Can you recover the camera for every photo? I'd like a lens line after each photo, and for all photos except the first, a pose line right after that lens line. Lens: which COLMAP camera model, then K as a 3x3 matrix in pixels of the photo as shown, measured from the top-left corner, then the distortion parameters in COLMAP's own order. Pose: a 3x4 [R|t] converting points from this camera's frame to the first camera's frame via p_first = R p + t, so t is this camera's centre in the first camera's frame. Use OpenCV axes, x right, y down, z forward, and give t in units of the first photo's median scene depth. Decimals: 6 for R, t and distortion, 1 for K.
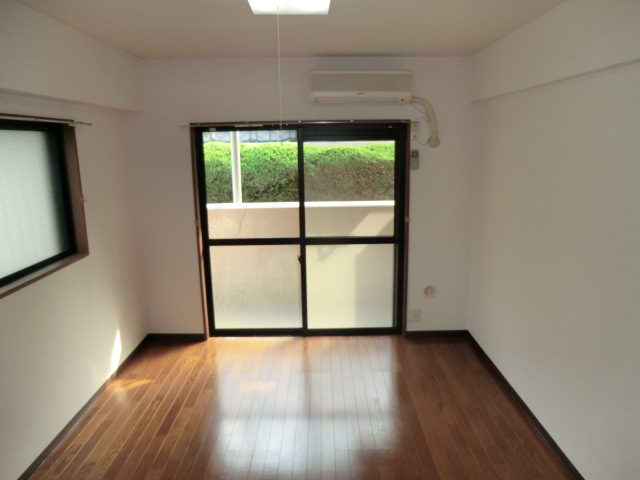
lens RADIAL K [[475.2, 0, 321.2], [0, 475.2, 238.8], [0, 0, 1]] dist [-0.095775, 0.099227]
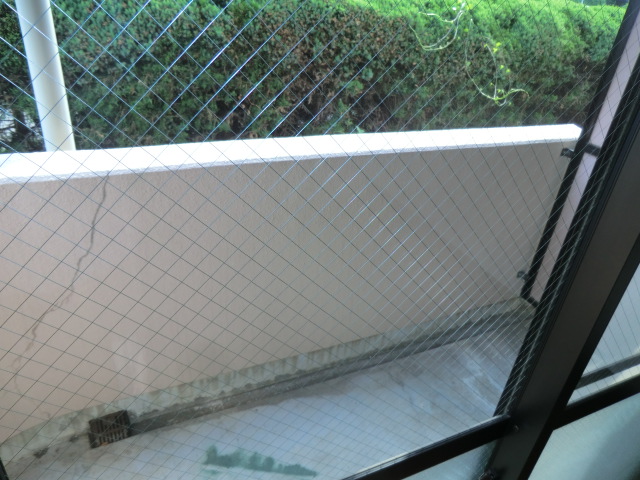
lens RADIAL K [[475.2, 0, 325.0], [0, 475.2, 239.2], [0, 0, 1]] dist [-0.095775, 0.099227]
pose [[0.900494, -0.118423, 0.418434, -0.206236], [-0.035575, 0.938921, 0.342290, -0.172906], [-0.433411, -0.323116, 0.841279, 0.879325]]
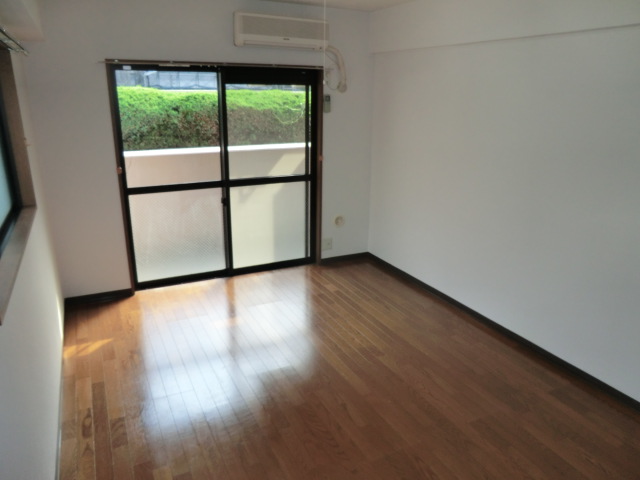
lens RADIAL K [[475.2, 0, 324.0], [0, 475.2, 237.7], [0, 0, 1]] dist [-0.095775, 0.099227]
pose [[0.893309, -0.107287, 0.436450, -0.305277], [0.064464, 0.991635, 0.111820, 0.019554], [-0.444797, -0.071754, 0.892753, -0.009681]]
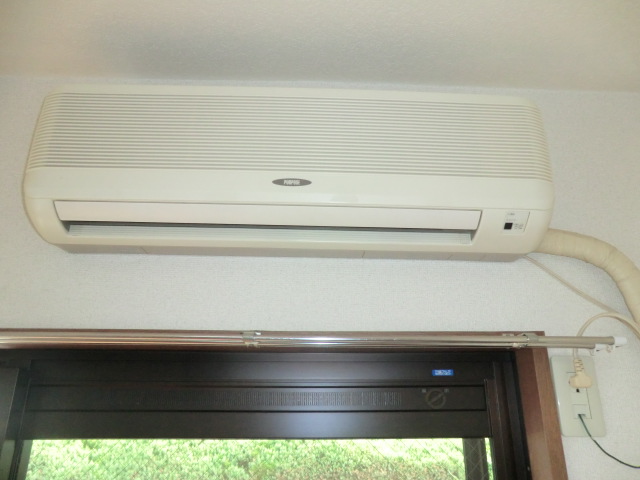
lens RADIAL K [[475.2, 0, 322.4], [0, 475.2, 235.5], [0, 0, 1]] dist [-0.095775, 0.099227]
pose [[0.999471, 0.023800, 0.022172, 0.081247], [-0.008387, 0.847151, -0.531285, -0.167147], [-0.031428, 0.530818, 0.846903, 0.745583]]
